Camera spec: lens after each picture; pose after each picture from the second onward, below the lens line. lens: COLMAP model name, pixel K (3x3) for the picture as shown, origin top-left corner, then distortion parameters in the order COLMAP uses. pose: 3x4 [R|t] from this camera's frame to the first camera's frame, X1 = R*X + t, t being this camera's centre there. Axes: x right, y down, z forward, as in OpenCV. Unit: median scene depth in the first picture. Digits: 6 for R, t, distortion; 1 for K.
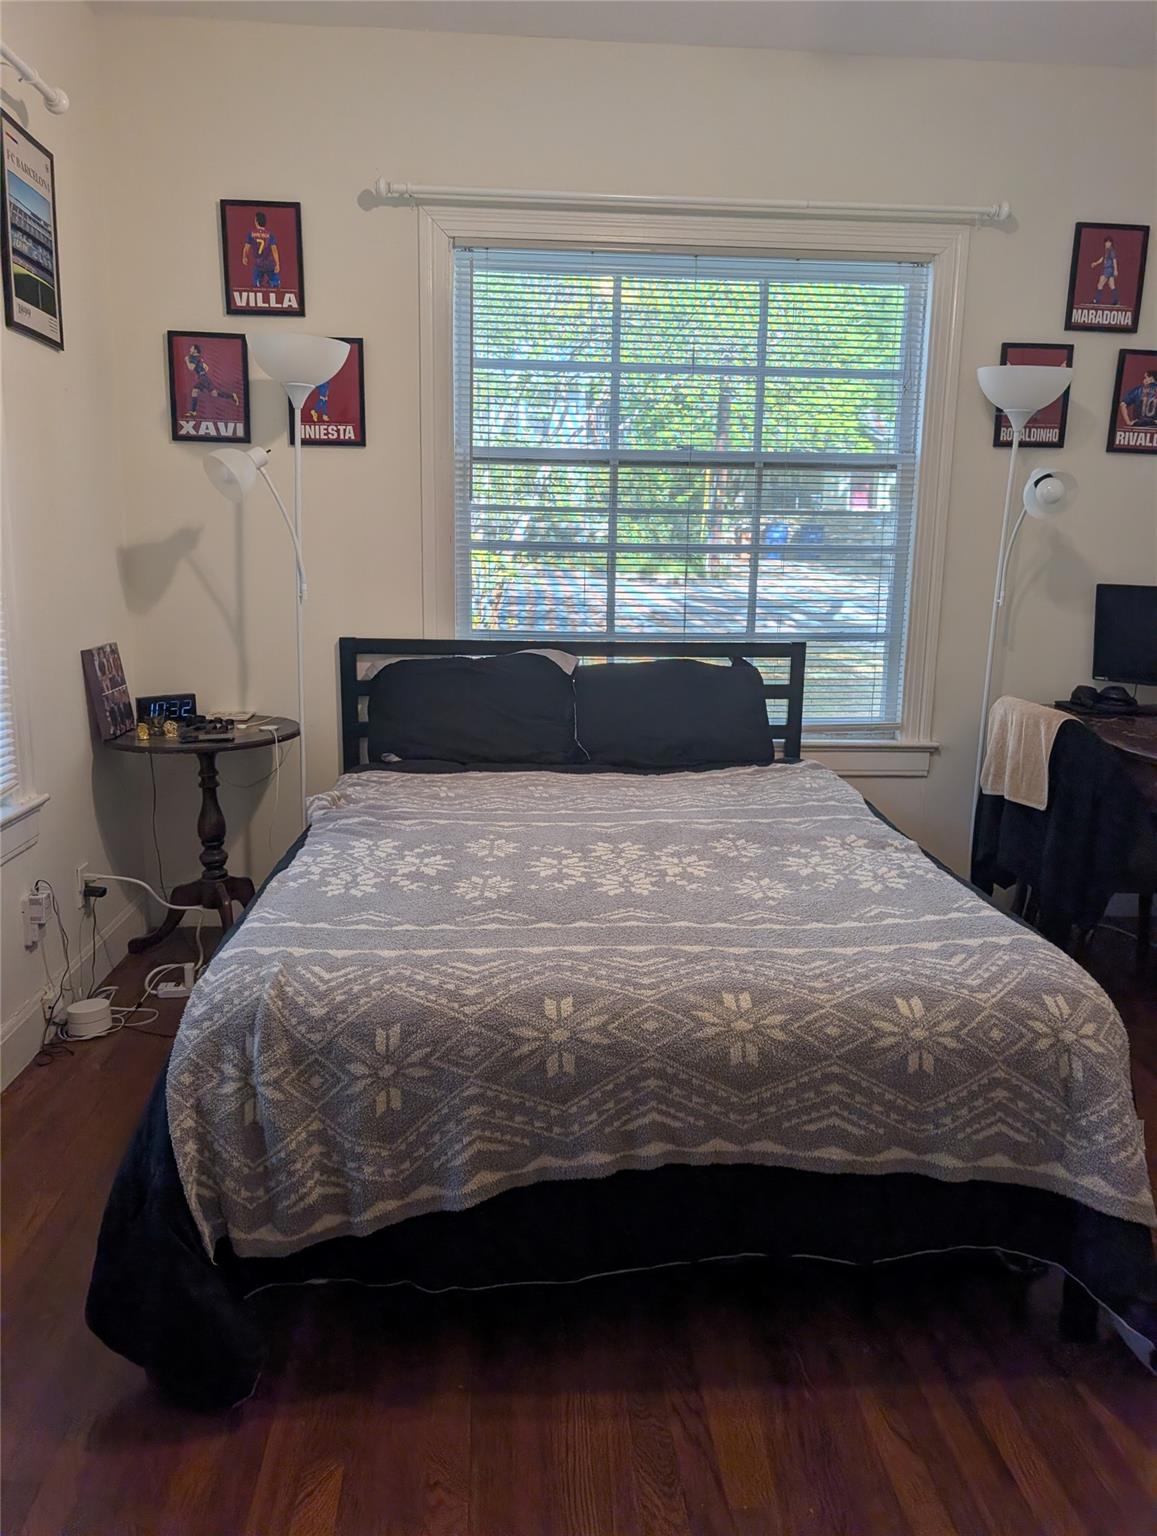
lens RADIAL K [[1100.8, 0, 575.4], [0, 1100.8, 714.1], [0, 0, 1]] dist [0.069161, -0.127188]
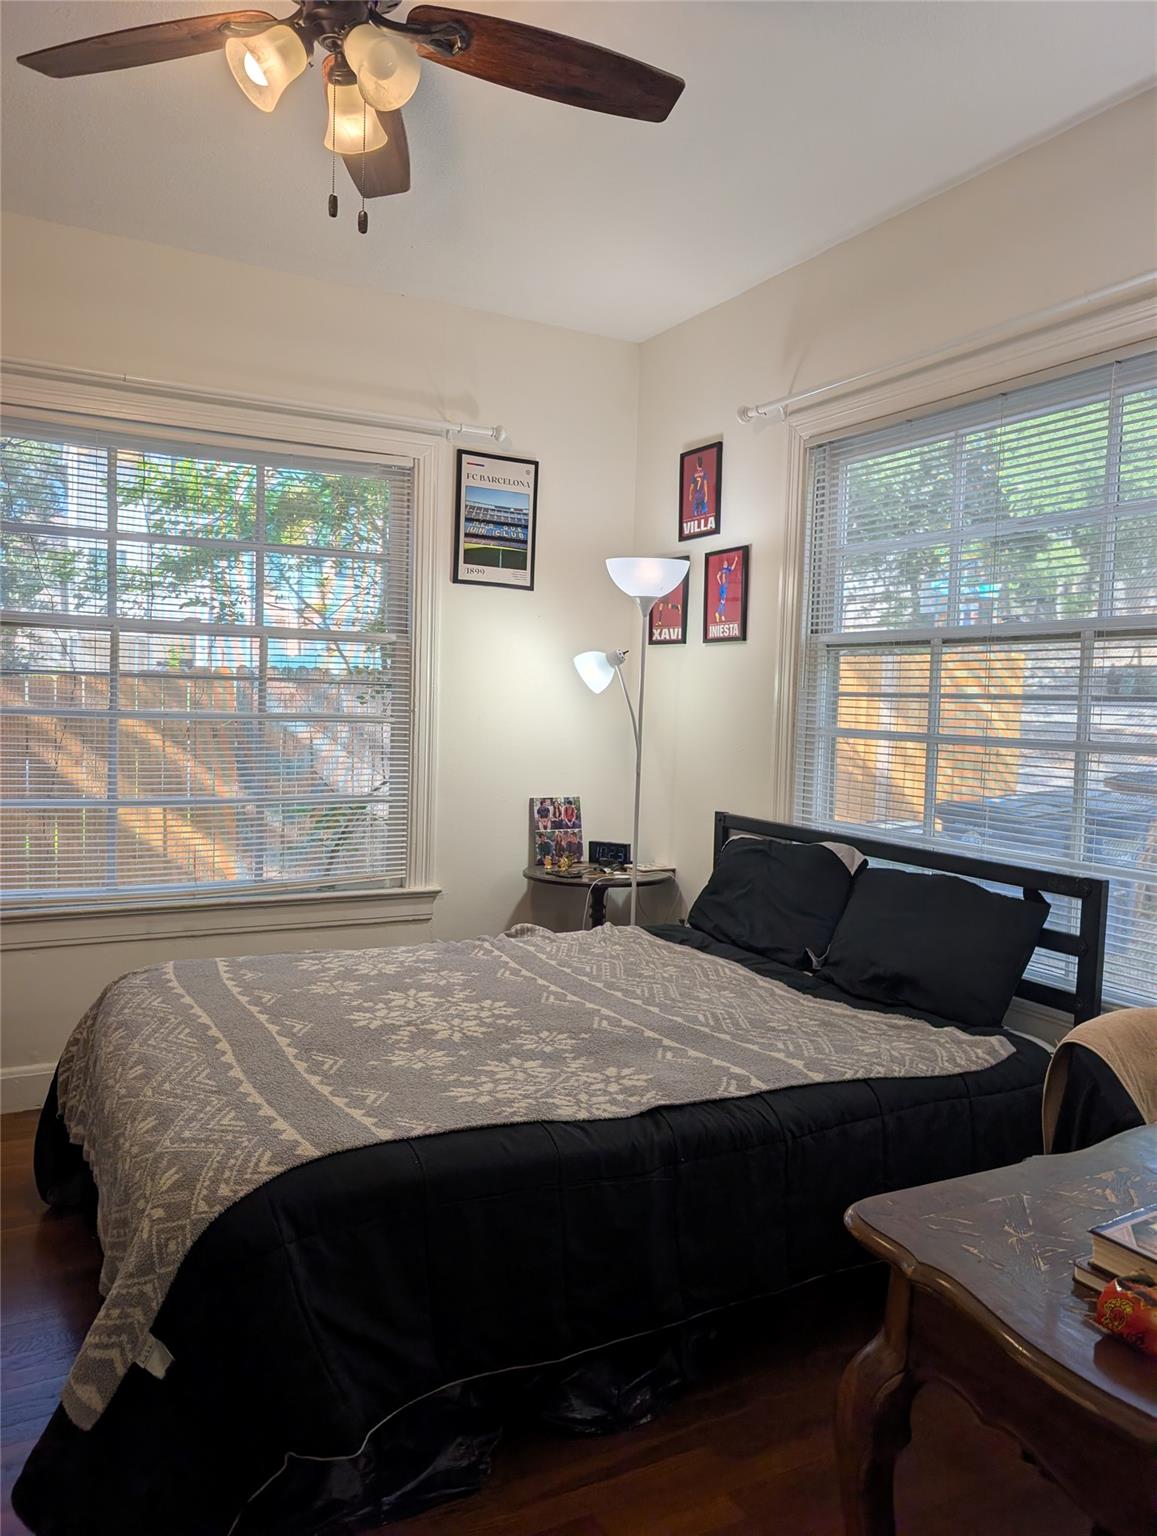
lens RADIAL K [[1090.8, 0, 586.0], [0, 1090.8, 764.9], [0, 0, 1]] dist [0.010422, -0.038658]
pose [[0.409900, 0.051676, -0.910665, 1.293010], [-0.157436, 0.987418, -0.014832, -0.139373], [0.898441, 0.149451, 0.412879, 0.756215]]
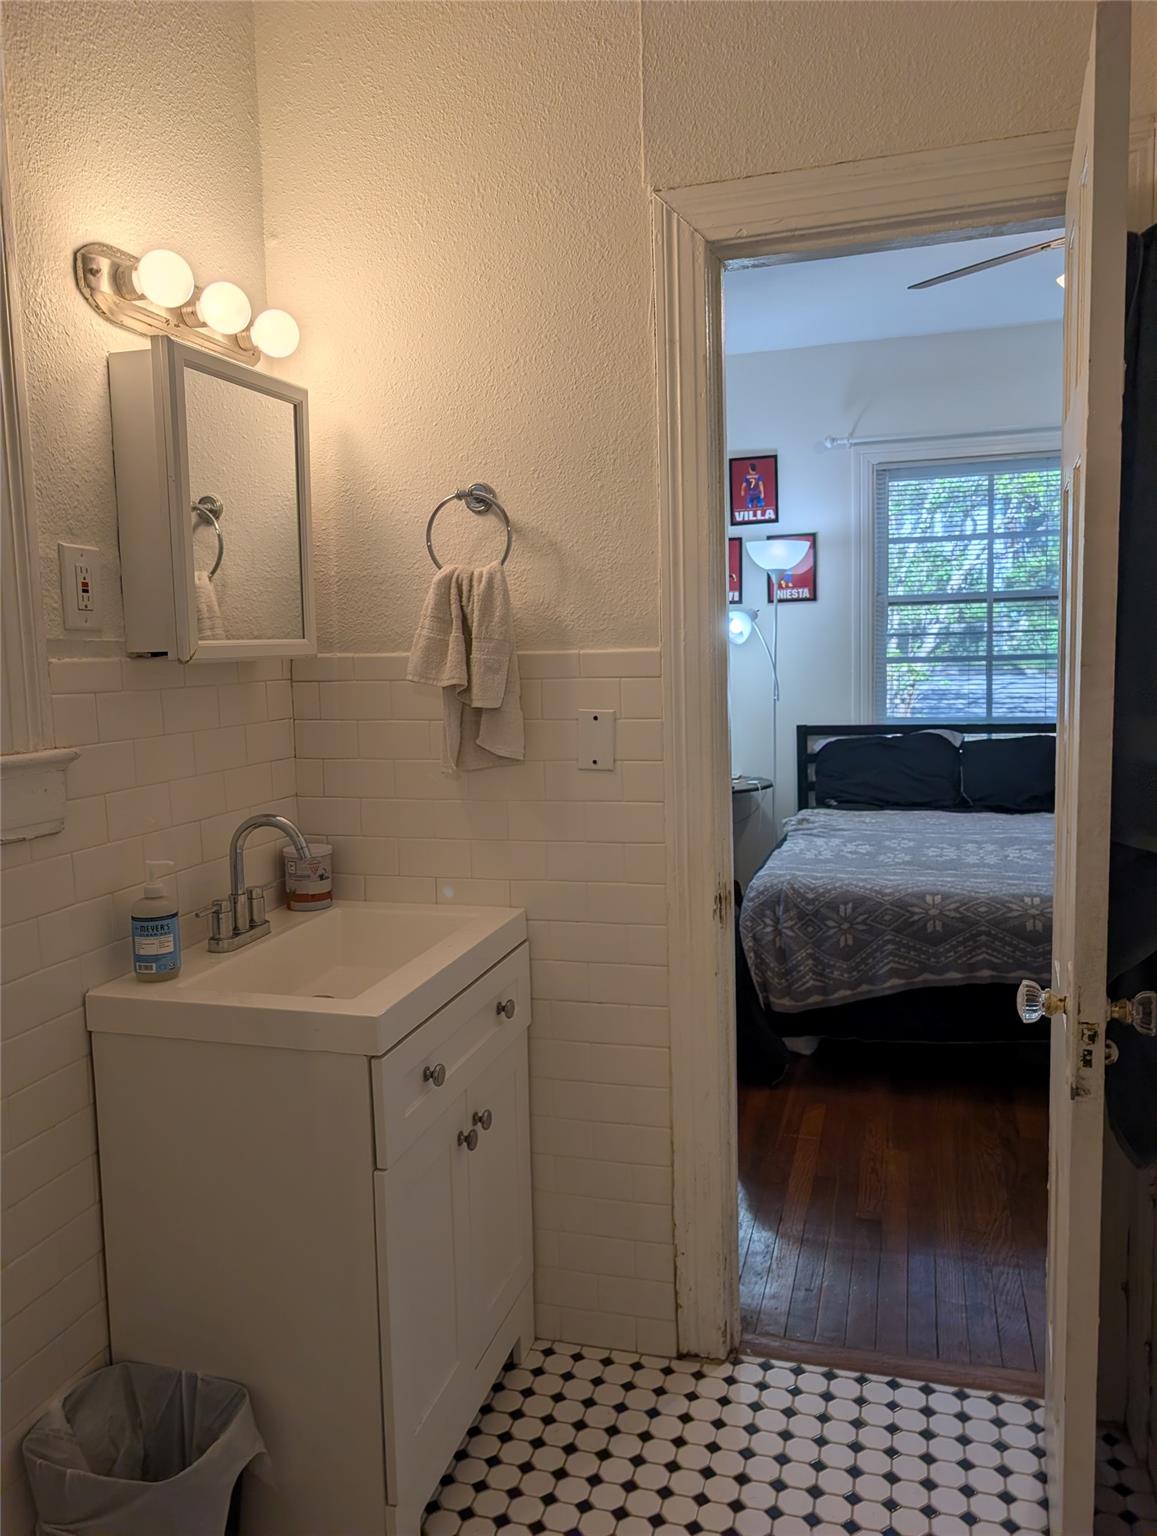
lens RADIAL K [[1073.3, 0, 586.0], [0, 1073.3, 753.8], [0, 0, 1]] dist [0.084446, -0.159937]
pose [[0.934035, -0.006318, -0.357126, 0.083686], [-0.013266, 0.998540, -0.052360, 0.098068], [0.356936, 0.053644, 0.932587, -0.901085]]
